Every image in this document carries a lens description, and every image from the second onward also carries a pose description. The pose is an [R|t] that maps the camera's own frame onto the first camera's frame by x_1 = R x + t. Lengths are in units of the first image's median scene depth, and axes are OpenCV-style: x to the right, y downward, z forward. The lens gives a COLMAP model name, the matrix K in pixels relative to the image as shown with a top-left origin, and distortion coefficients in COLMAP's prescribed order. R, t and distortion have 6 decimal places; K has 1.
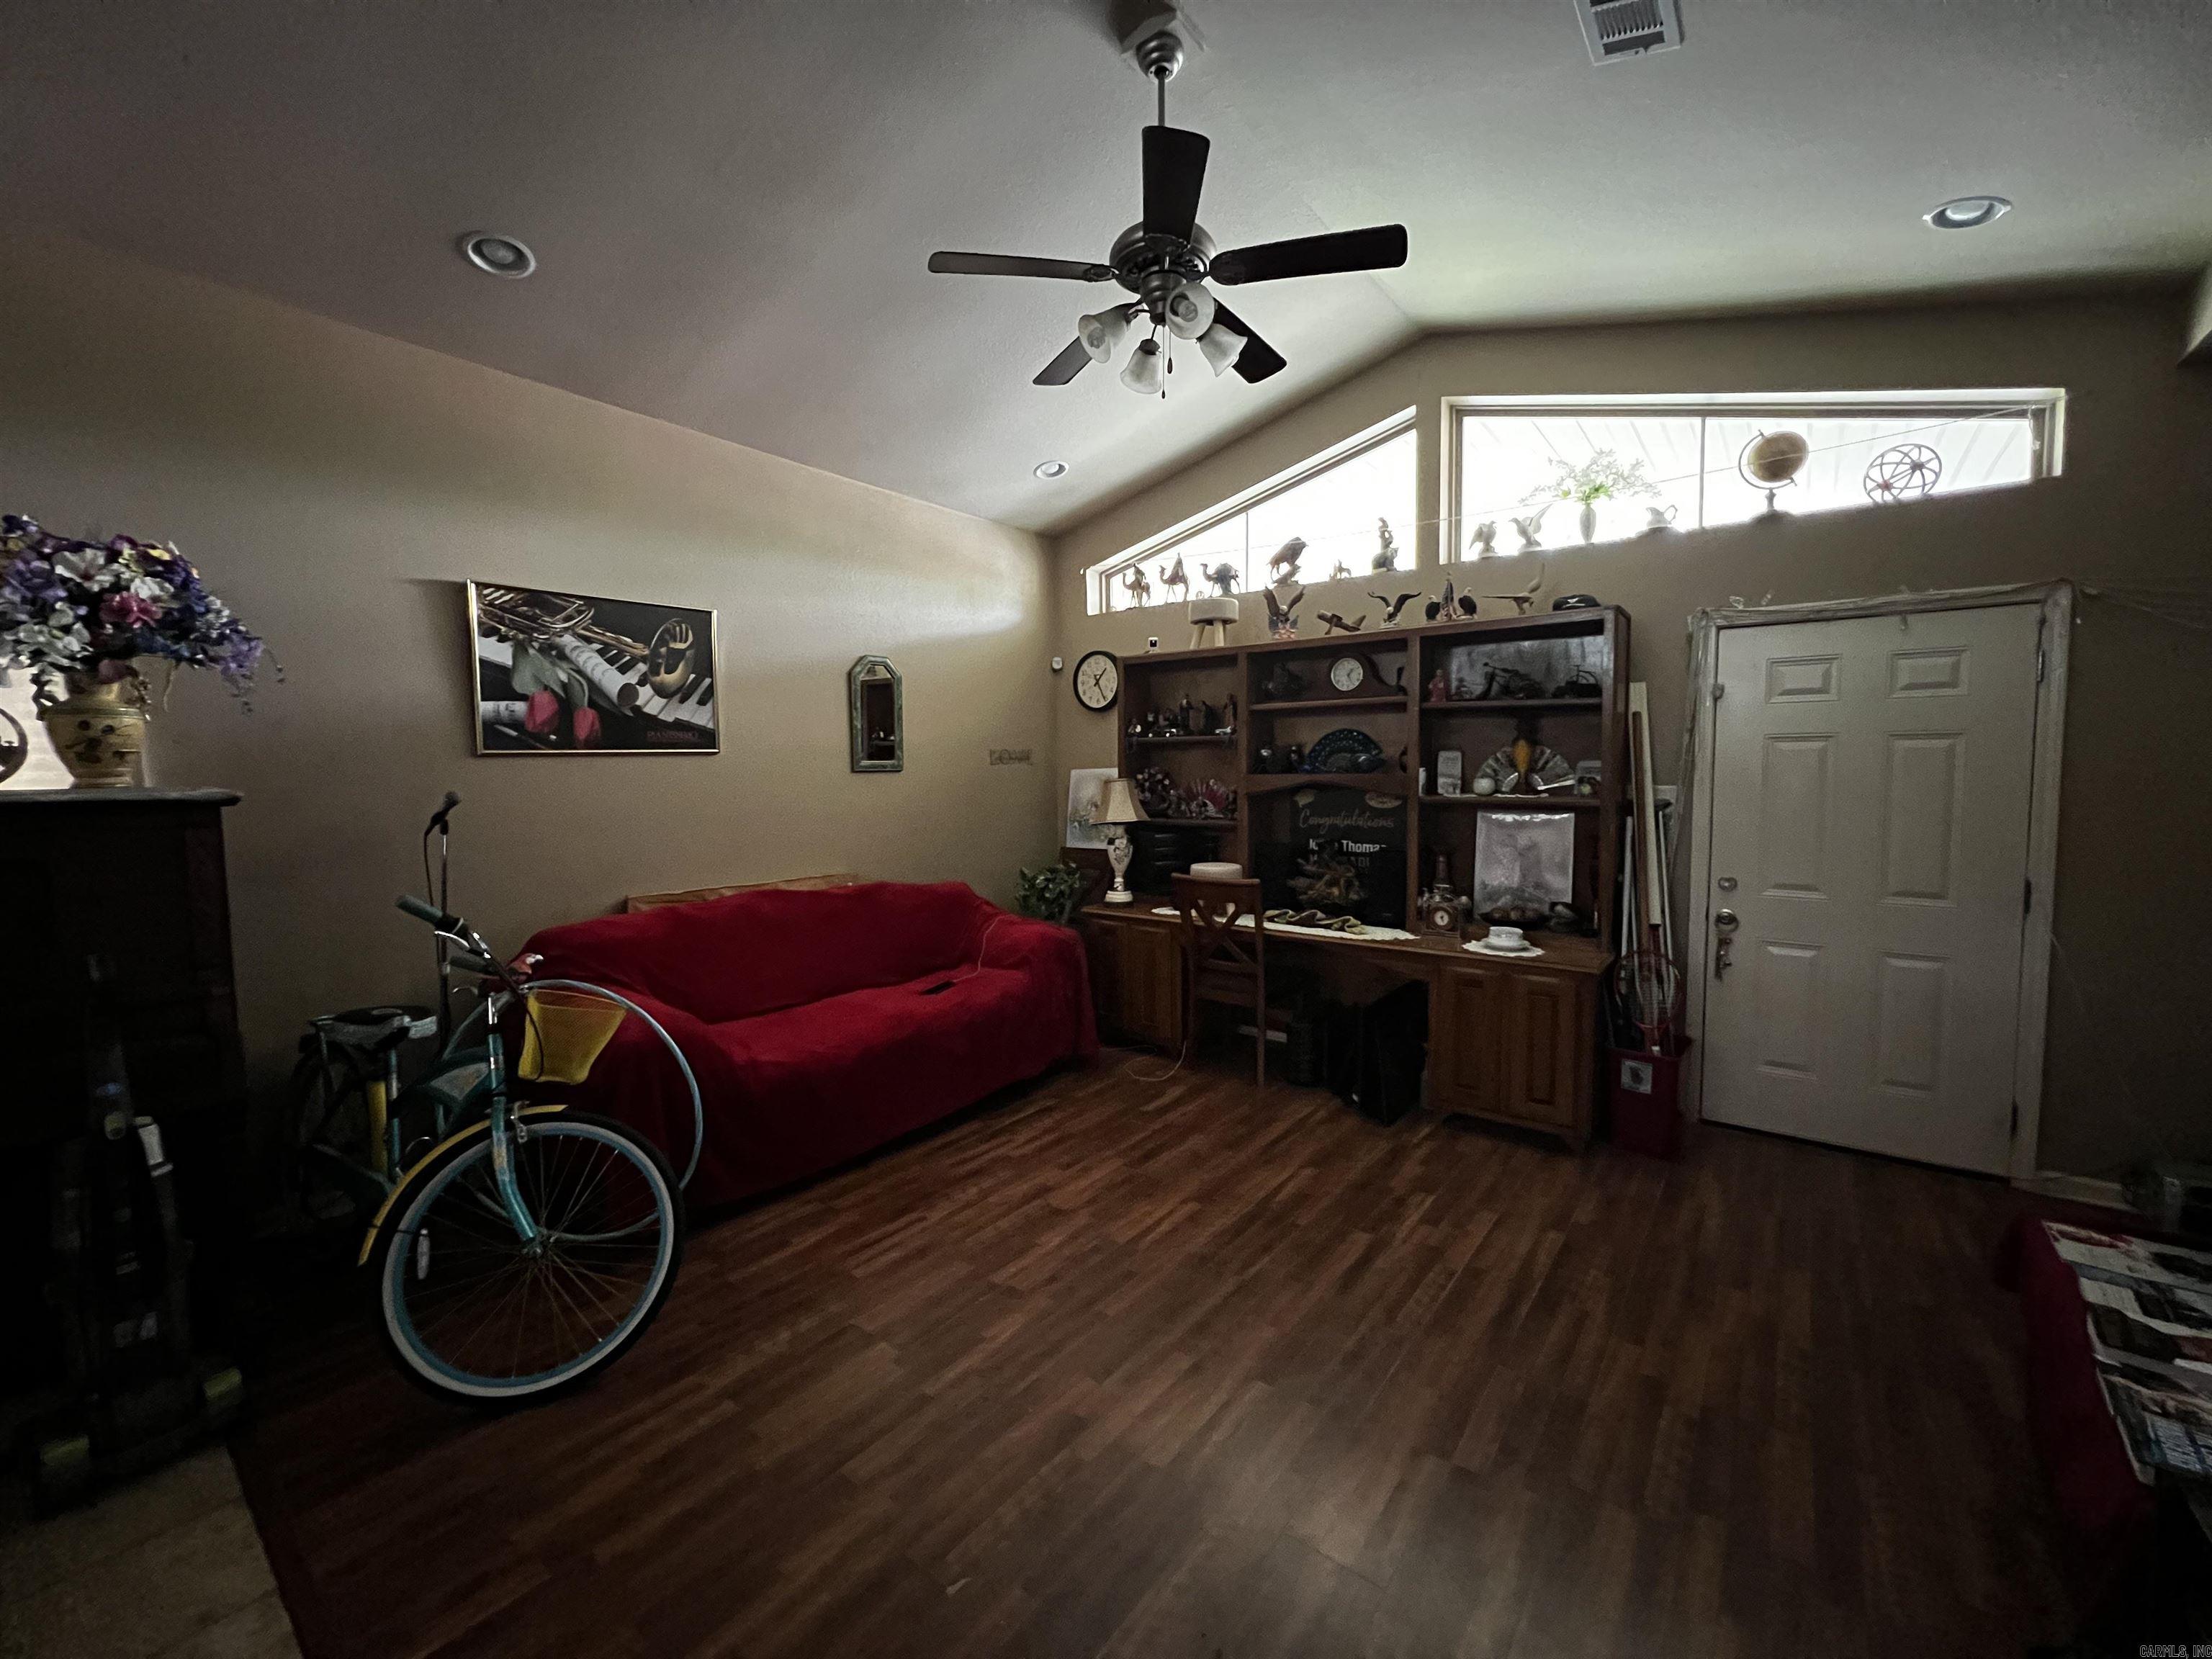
lens RADIAL K [[887.3, 0, 1099.1], [0, 887.3, 818.2], [0, 0, 1]] dist [0.000086, 0.000433]
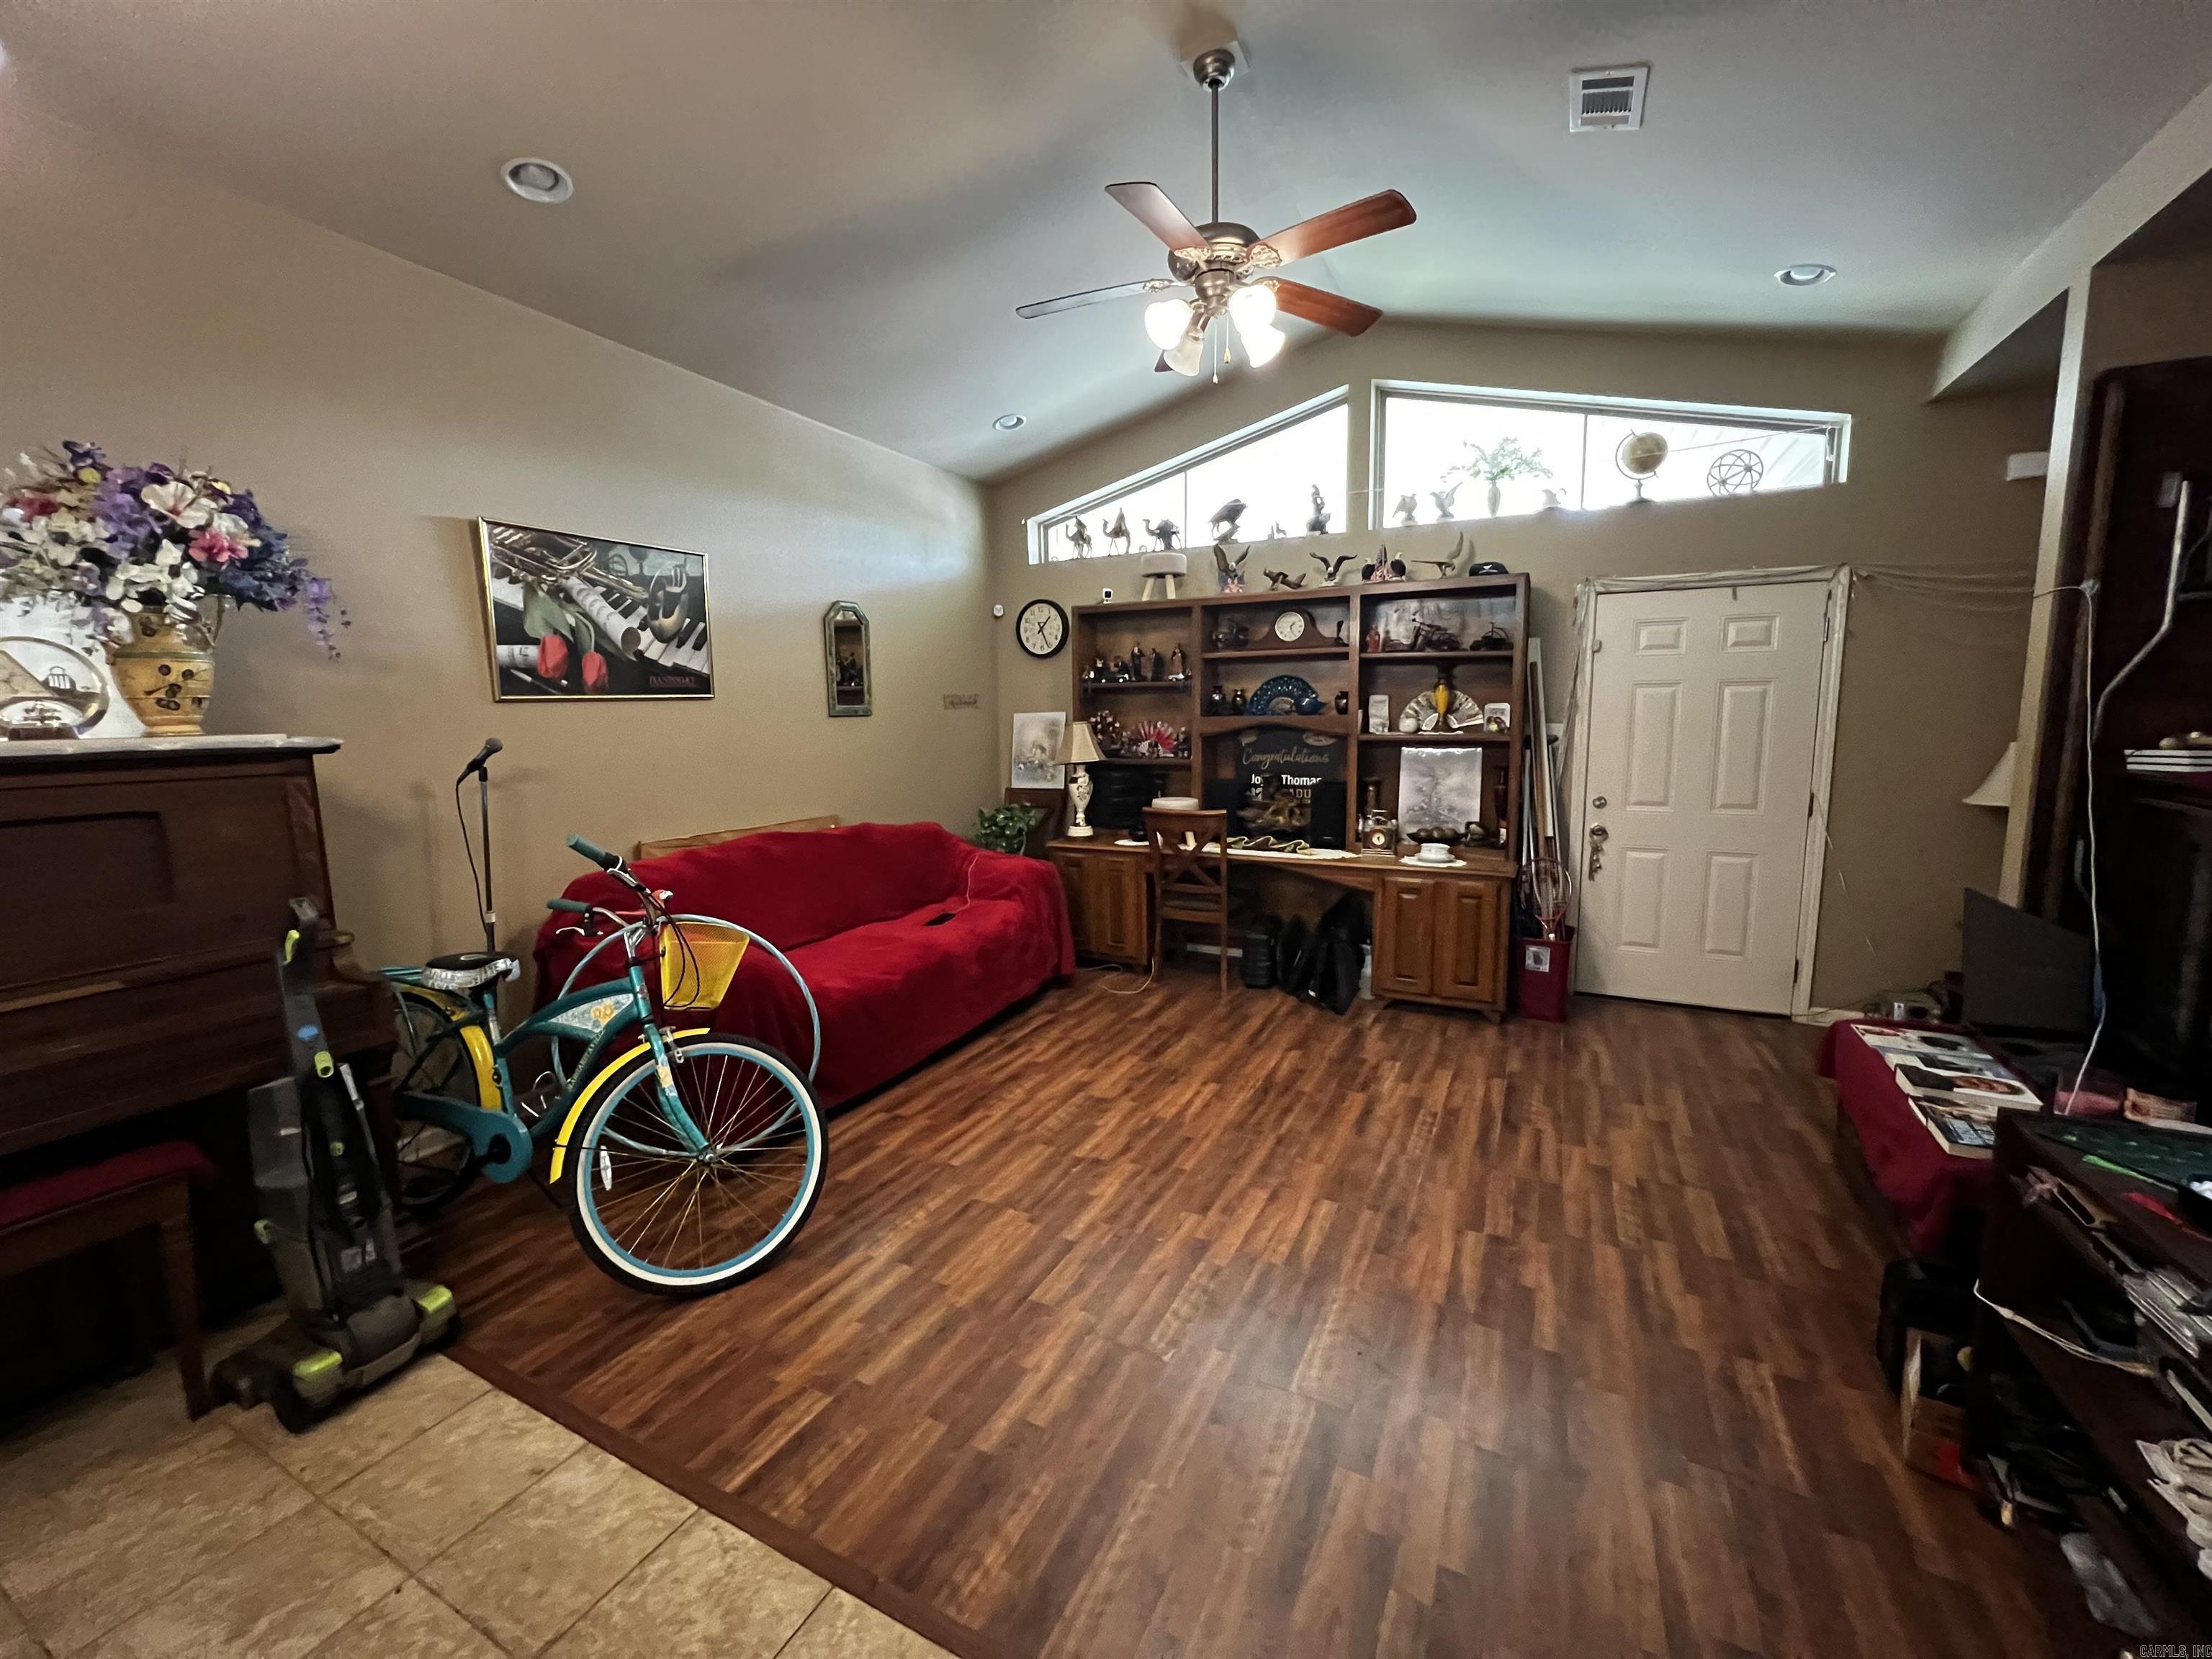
lens RADIAL K [[887.3, 0, 1099.1], [0, 887.3, 818.2], [0, 0, 1]] dist [0.000086, 0.000433]
pose [[0.981455, -0.027546, 0.189704, -0.216418], [0.015716, 0.997853, 0.063584, 0.005652], [-0.191048, -0.059423, 0.979780, -0.083832]]
